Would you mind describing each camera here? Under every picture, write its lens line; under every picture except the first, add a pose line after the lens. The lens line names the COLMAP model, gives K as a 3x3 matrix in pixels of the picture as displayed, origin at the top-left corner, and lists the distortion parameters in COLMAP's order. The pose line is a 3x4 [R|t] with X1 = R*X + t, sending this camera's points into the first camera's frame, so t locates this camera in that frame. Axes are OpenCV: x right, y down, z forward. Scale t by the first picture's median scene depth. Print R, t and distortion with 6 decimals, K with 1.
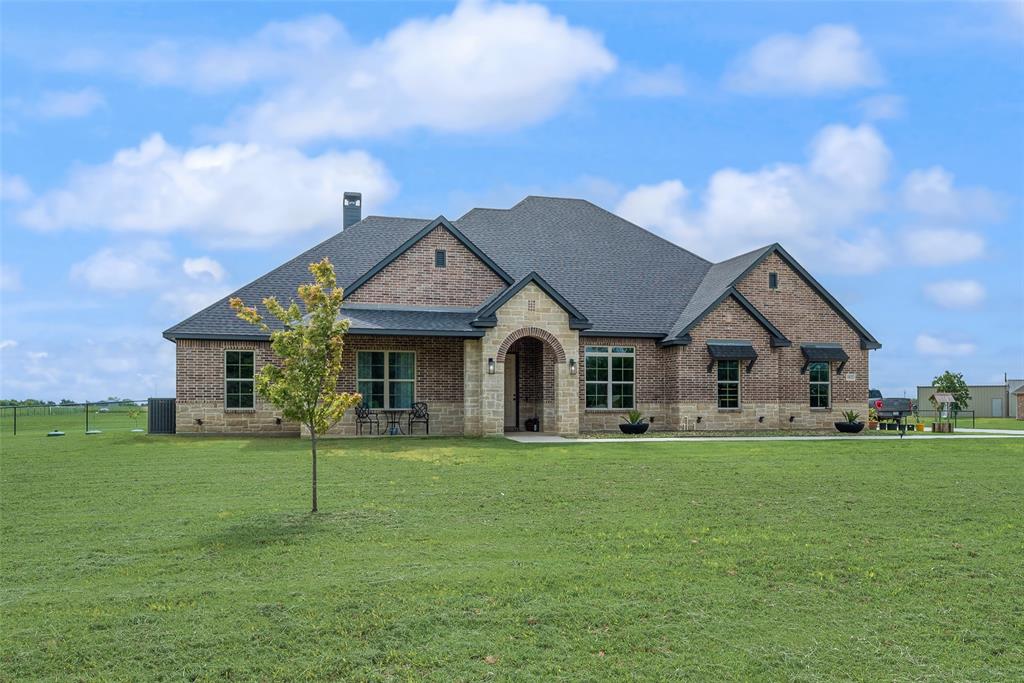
lens RADIAL K [[389.1, 0, 437.3], [0, 389.1, 342.2], [0, 0, 1]] dist [0.000962, 0.000267]
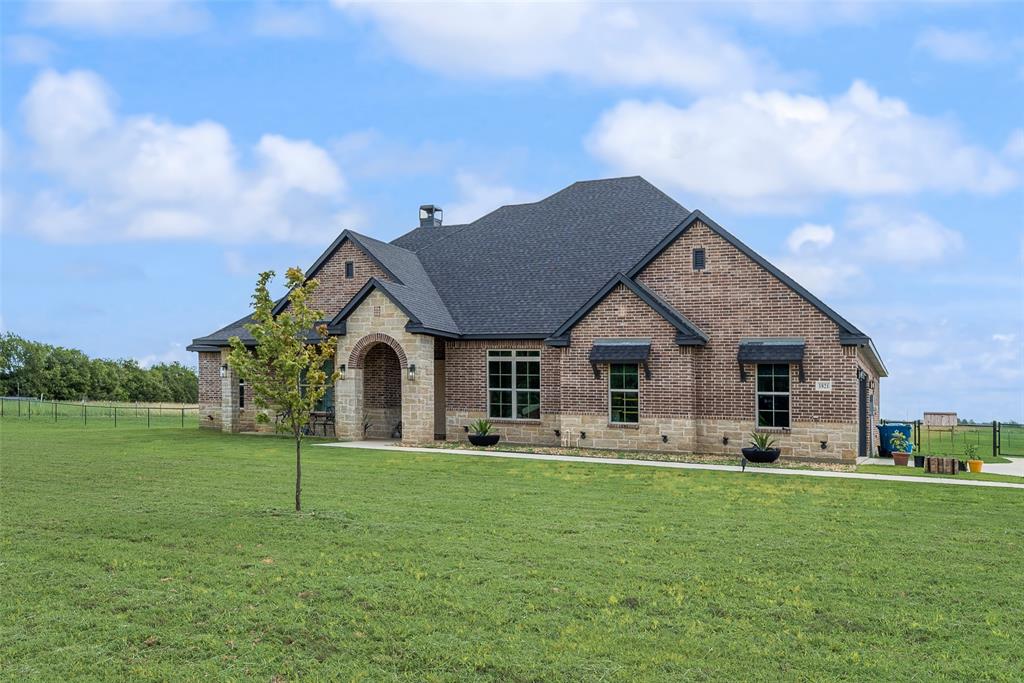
lens RADIAL K [[416.0, 0, 519.6], [0, 416.0, 348.8], [0, 0, 1]] dist [0.002213, -0.000155]
pose [[0.933353, -0.024349, -0.358134, 0.867314], [0.024263, 0.999694, -0.004735, 0.014484], [0.358140, -0.004270, 0.933658, 0.116025]]
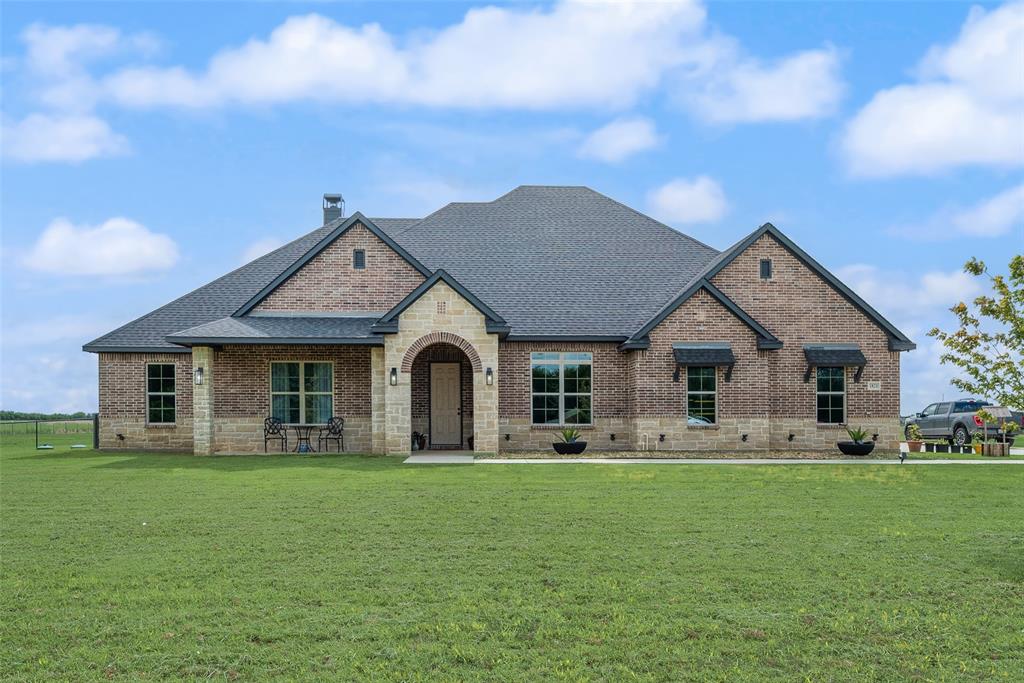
lens RADIAL K [[416.0, 0, 497.2], [0, 416.0, 353.9], [0, 0, 1]] dist [0.002213, -0.000155]
pose [[0.993348, -0.017101, -0.113872, 0.422993], [0.017394, 0.999847, 0.001585, 0.010572], [0.113828, -0.003556, 0.993494, 0.067877]]
